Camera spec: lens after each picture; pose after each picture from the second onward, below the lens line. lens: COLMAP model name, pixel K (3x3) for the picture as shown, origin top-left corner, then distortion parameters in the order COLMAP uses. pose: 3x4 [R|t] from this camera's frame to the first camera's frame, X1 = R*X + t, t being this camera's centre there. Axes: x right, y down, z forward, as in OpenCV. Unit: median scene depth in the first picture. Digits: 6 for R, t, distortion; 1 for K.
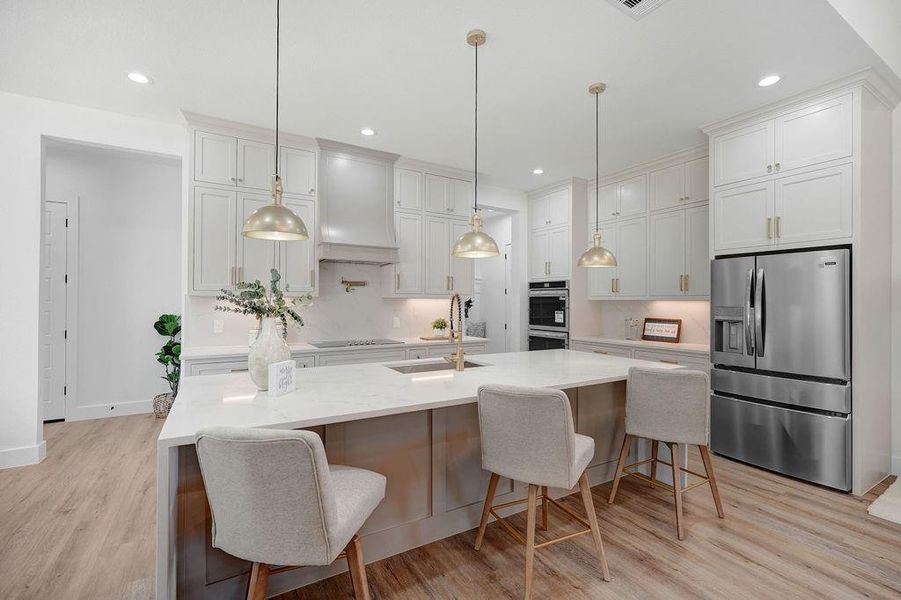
lens RADIAL K [[398.3, 0, 456.8], [0, 398.3, 297.6], [0, 0, 1]] dist [-0.007763, 0.004251]
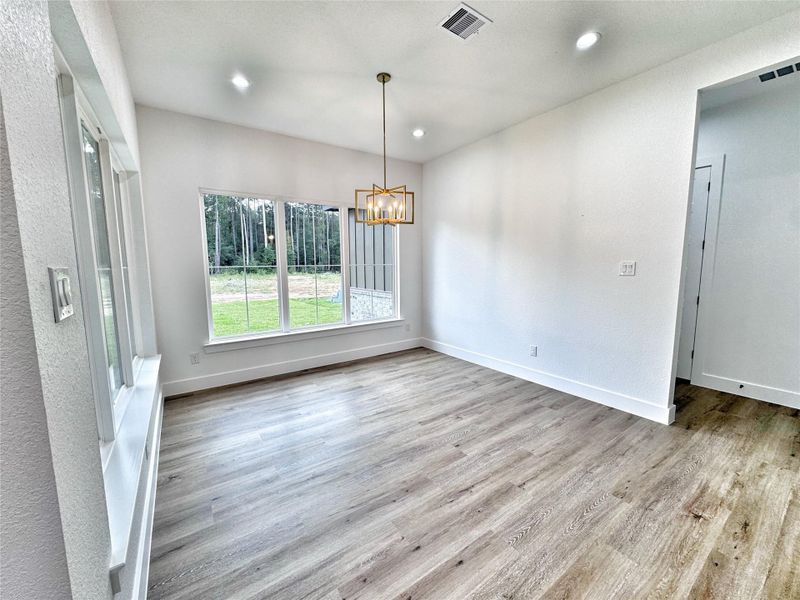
lens RADIAL K [[318.6, 0, 398.3], [0, 318.6, 299.5], [0, 0, 1]] dist [-0.002231, 0.000249]
pose [[0.061555, 0.110712, -0.991944, -0.269125], [0.012165, 0.993672, 0.111660, -0.011669], [0.998030, -0.018940, 0.059819, 0.219549]]
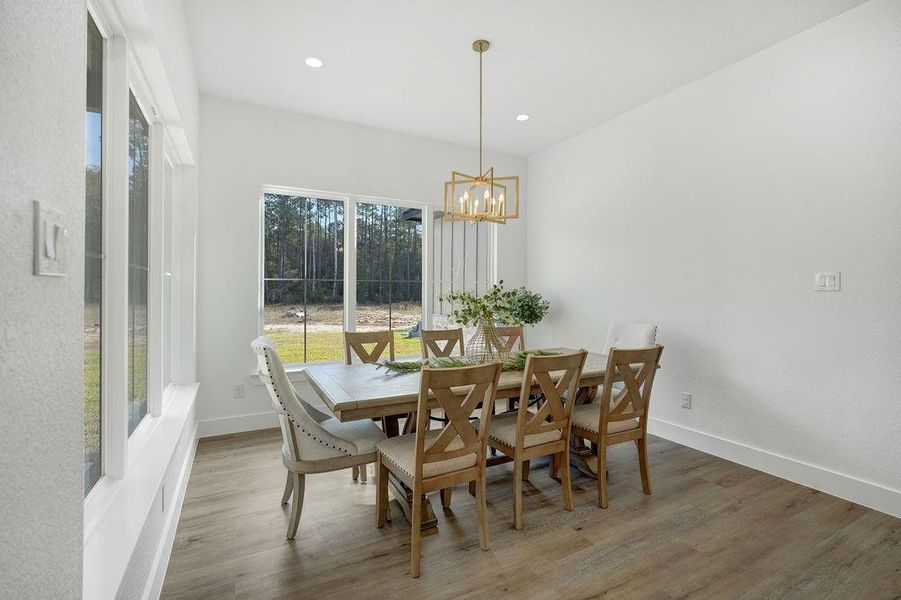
lens RADIAL K [[398.3, 0, 446.4], [0, 398.3, 295.3], [0, 0, 1]] dist [-0.007763, 0.004251]
pose [[-0.054452, 0.001979, -0.998514, -0.312885], [-0.002475, 0.999995, 0.002116, 0.037442], [0.998513, 0.002586, -0.054447, 0.215519]]
